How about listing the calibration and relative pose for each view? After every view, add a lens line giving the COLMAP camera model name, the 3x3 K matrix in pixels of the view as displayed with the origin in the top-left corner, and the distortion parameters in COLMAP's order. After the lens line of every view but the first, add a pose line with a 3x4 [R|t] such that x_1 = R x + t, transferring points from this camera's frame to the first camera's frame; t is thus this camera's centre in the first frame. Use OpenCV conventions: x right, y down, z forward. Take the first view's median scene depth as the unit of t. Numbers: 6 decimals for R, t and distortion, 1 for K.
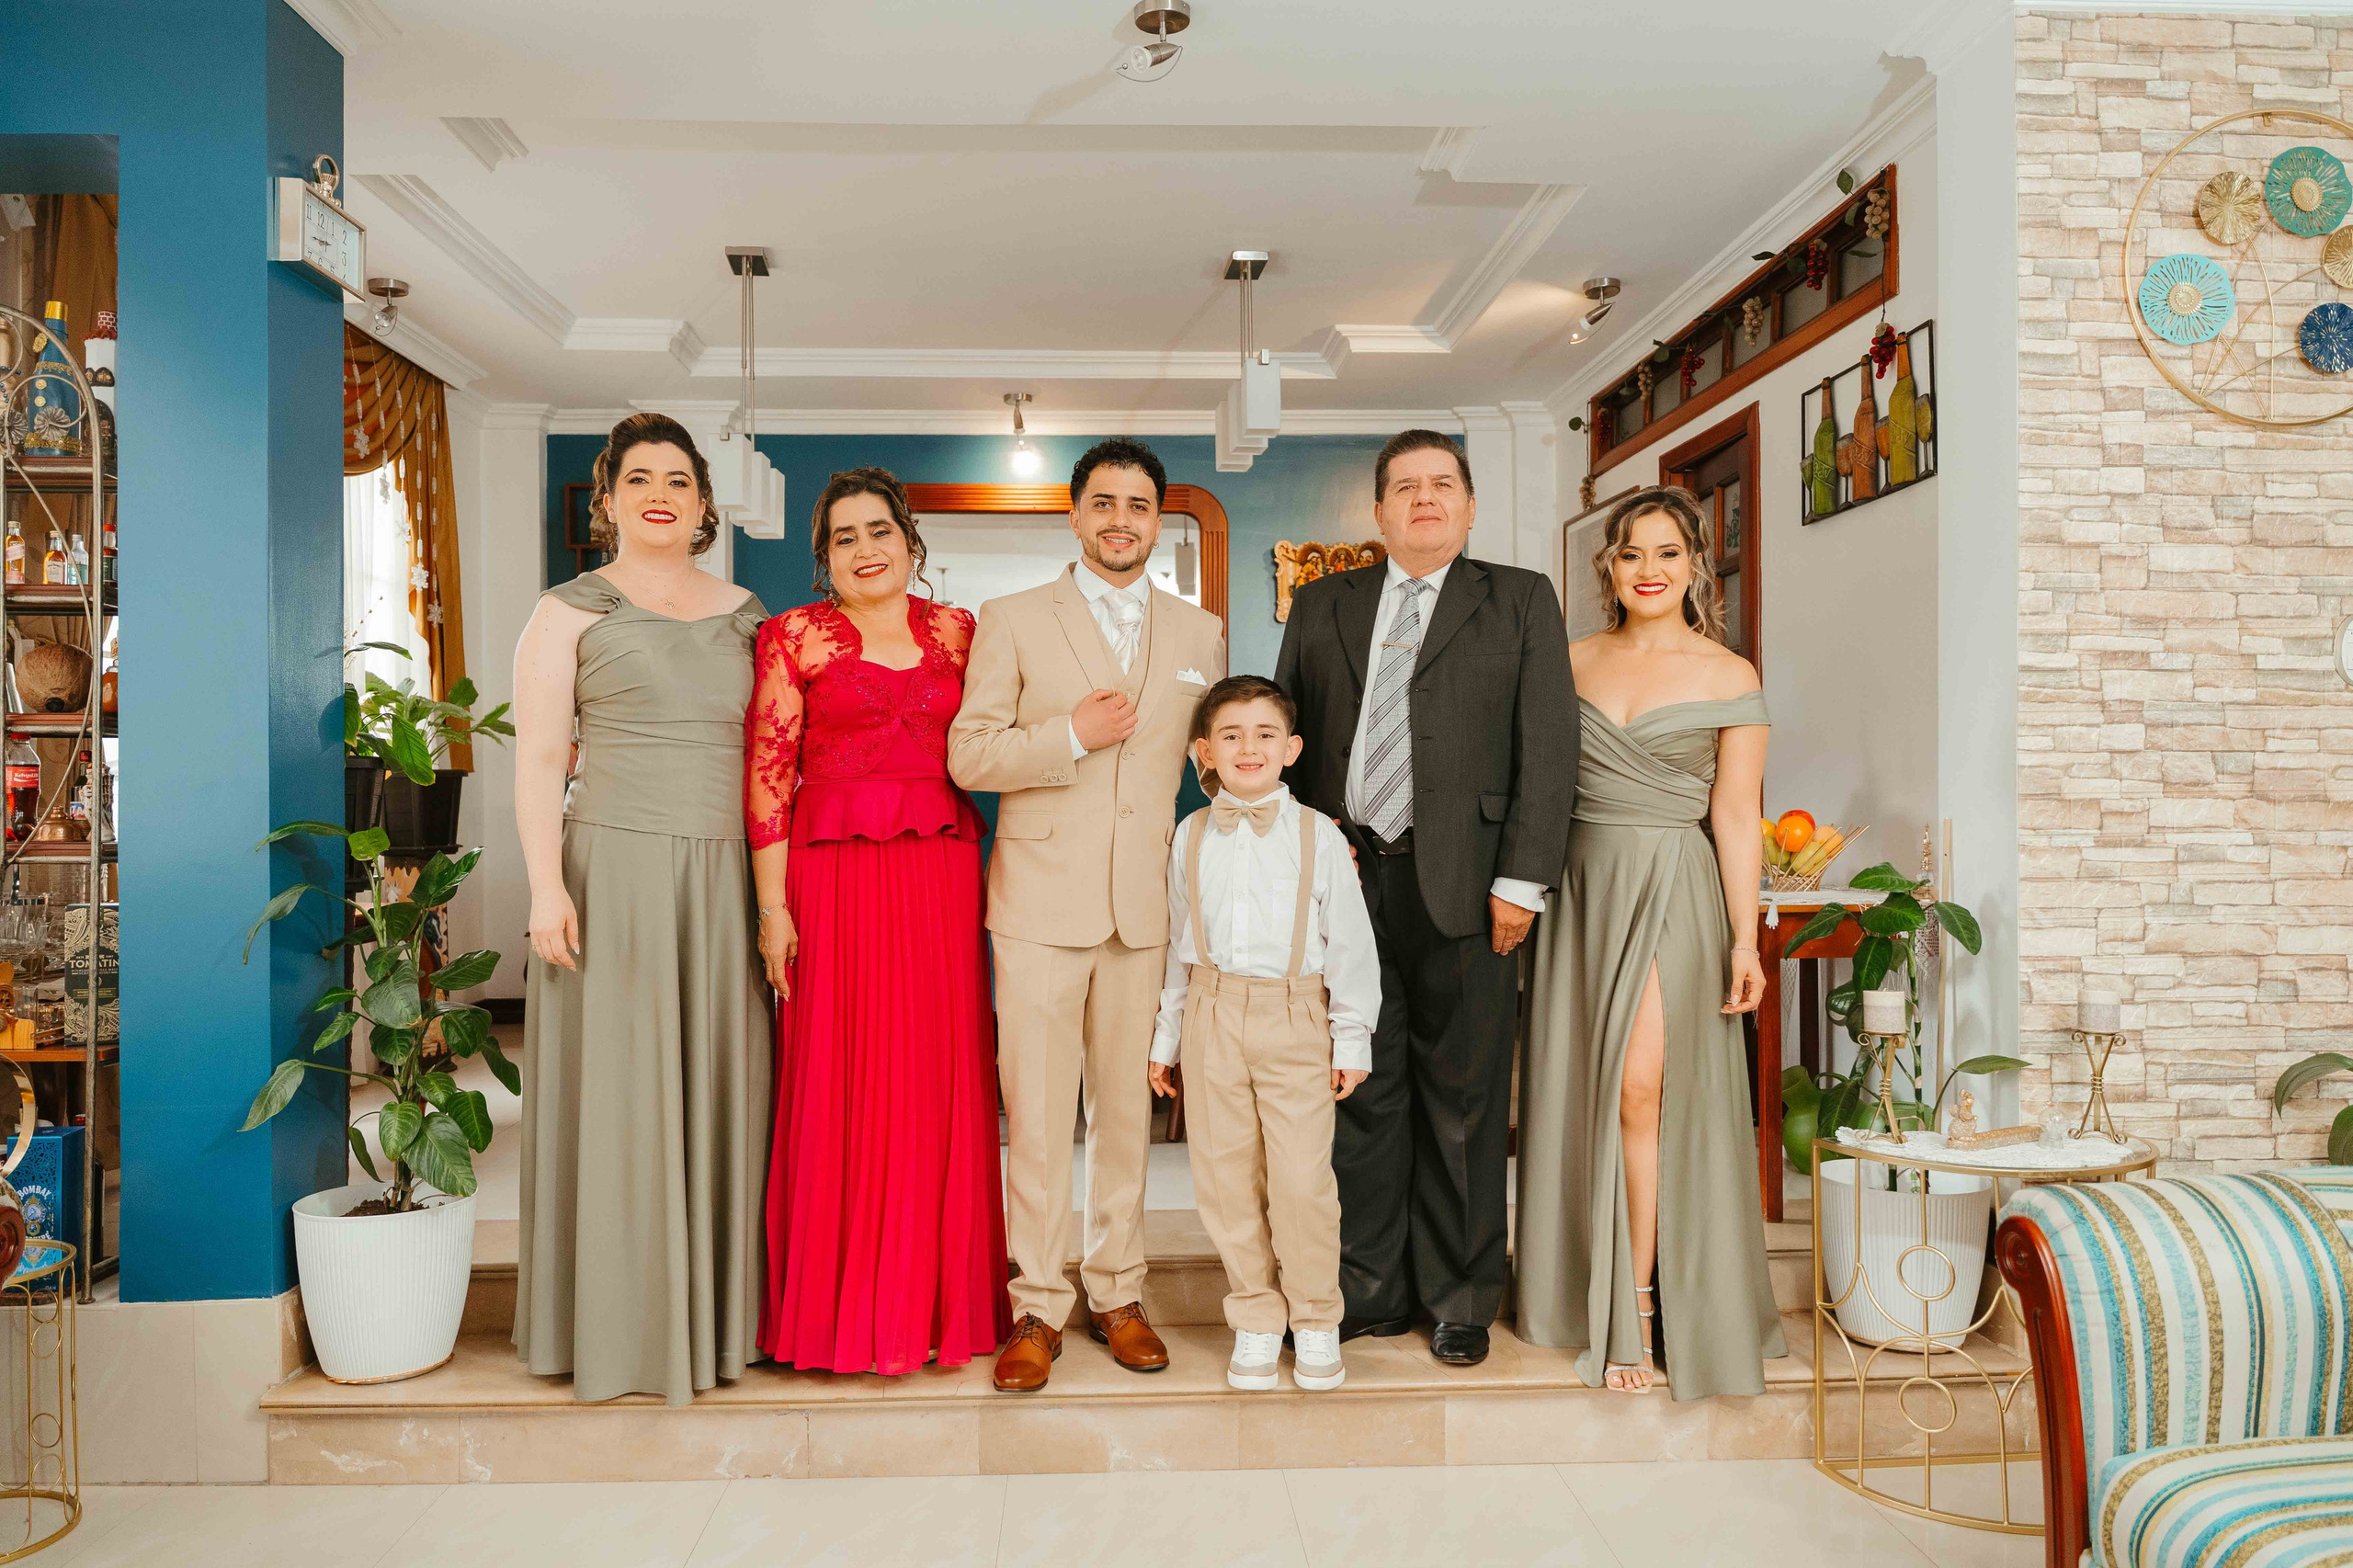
lens RADIAL K [[1607.6, 0, 1152.4], [0, 1607.6, 801.6], [0, 0, 1]] dist [0.002779, -0.010726]
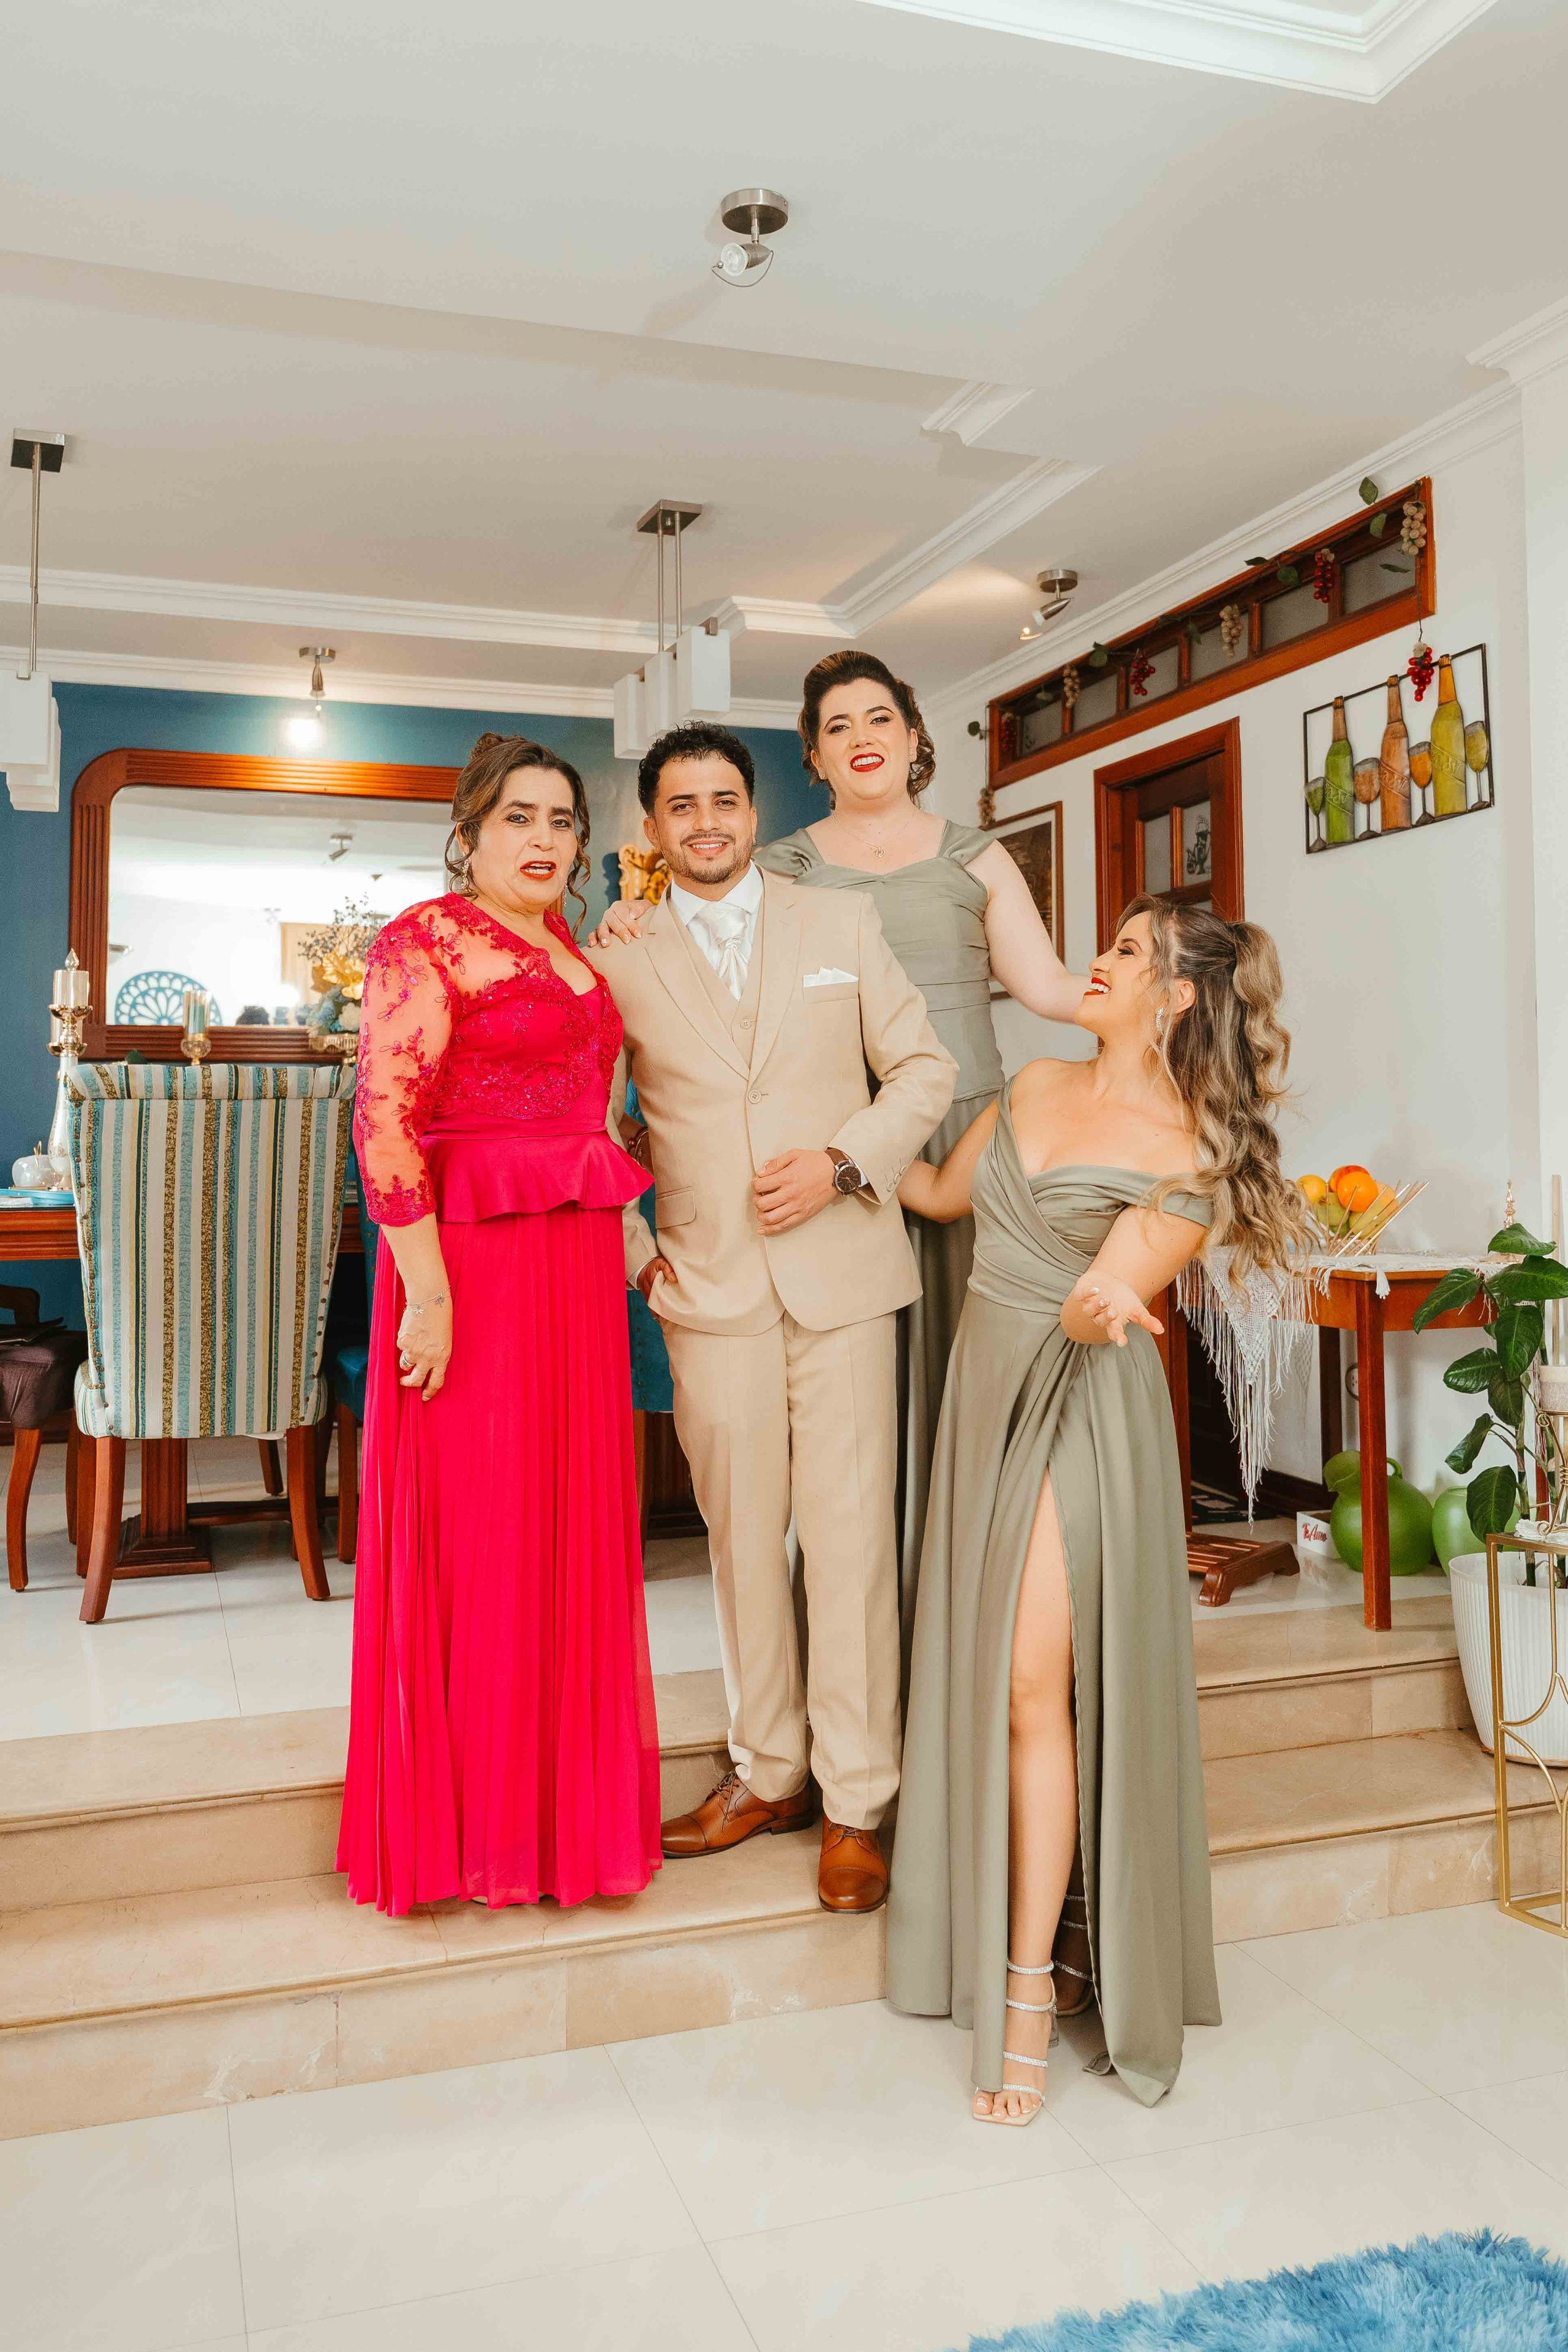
lens RADIAL K [[1880.7, 0, 781.8], [0, 1880.7, 1036.6], [0, 0, 1]] dist [0.006624, -0.009875]
pose [[0.957824, 0.016391, 0.286886, -0.263388], [0.001121, 0.998151, -0.060771, -0.003949], [-0.287352, 0.058530, 0.956035, 0.092154]]
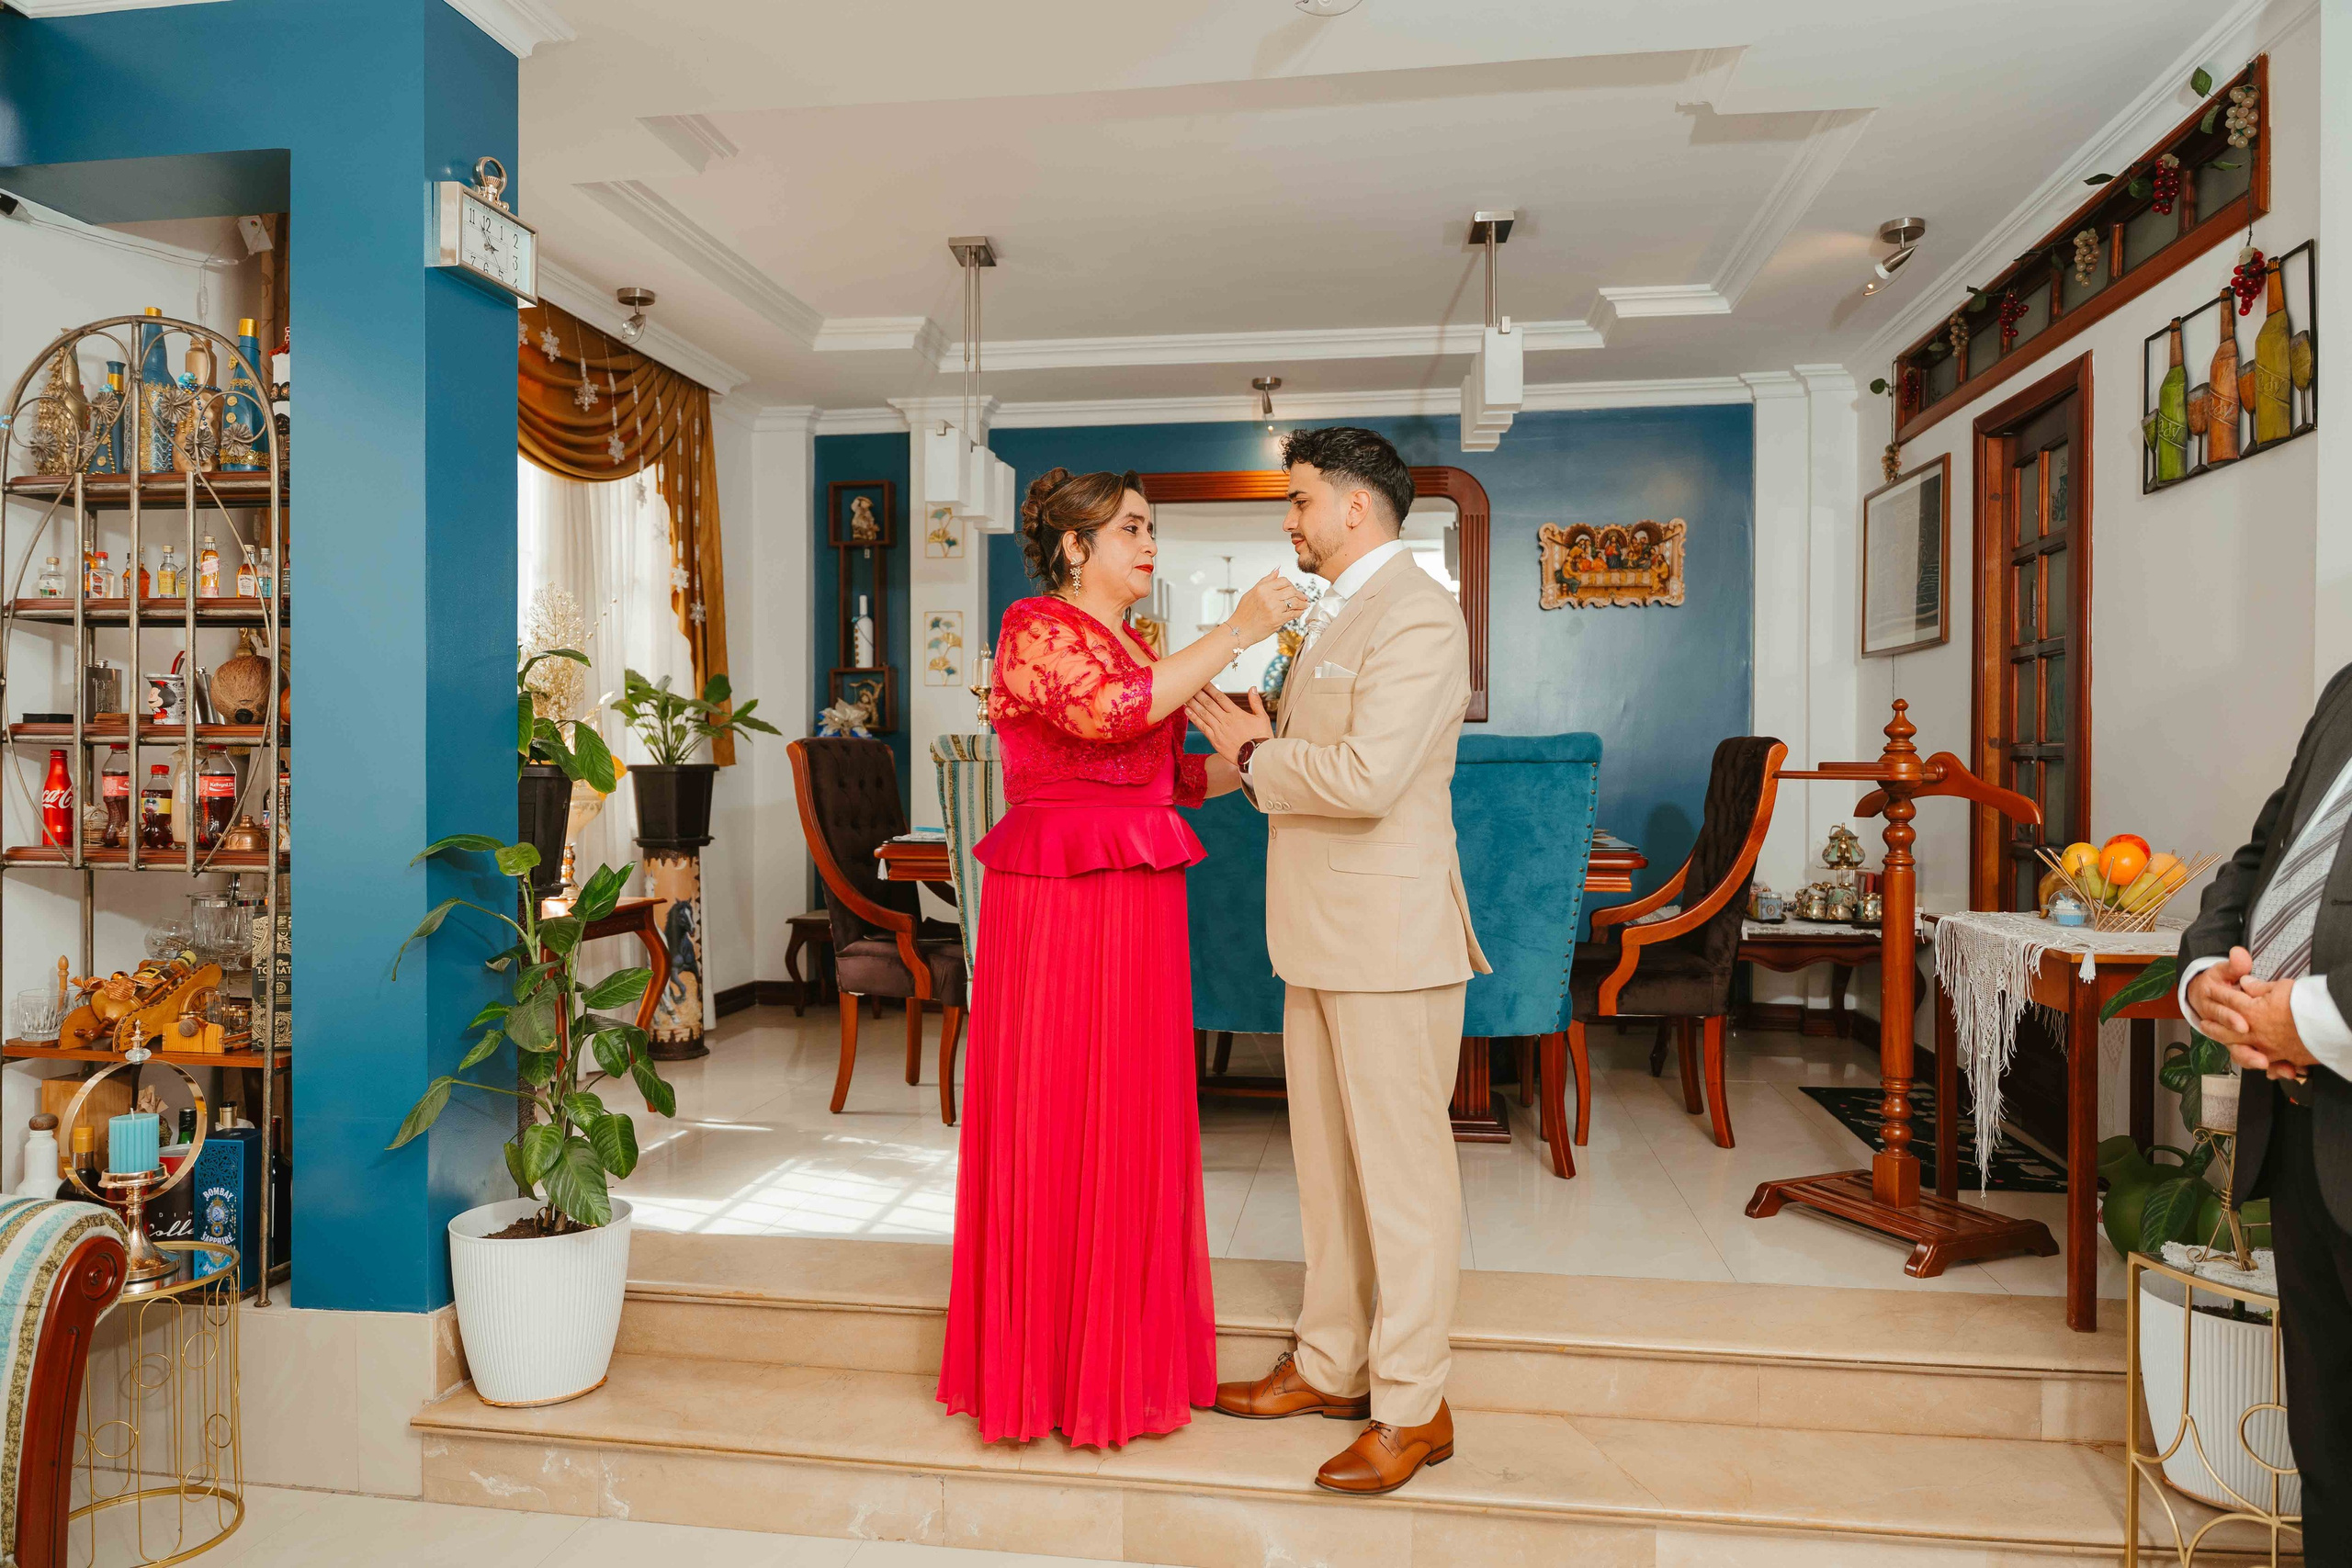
lens RADIAL K [[1548.5, 0, 1176.5], [0, 1548.5, 794.0], [0, 0, 1]] dist [0.006329, -0.016038]
pose [[0.982893, 0.010465, -0.183880, 0.076286], [-0.008461, 0.999896, 0.011680, -0.026283], [0.183983, -0.009924, 0.982879, 0.141557]]
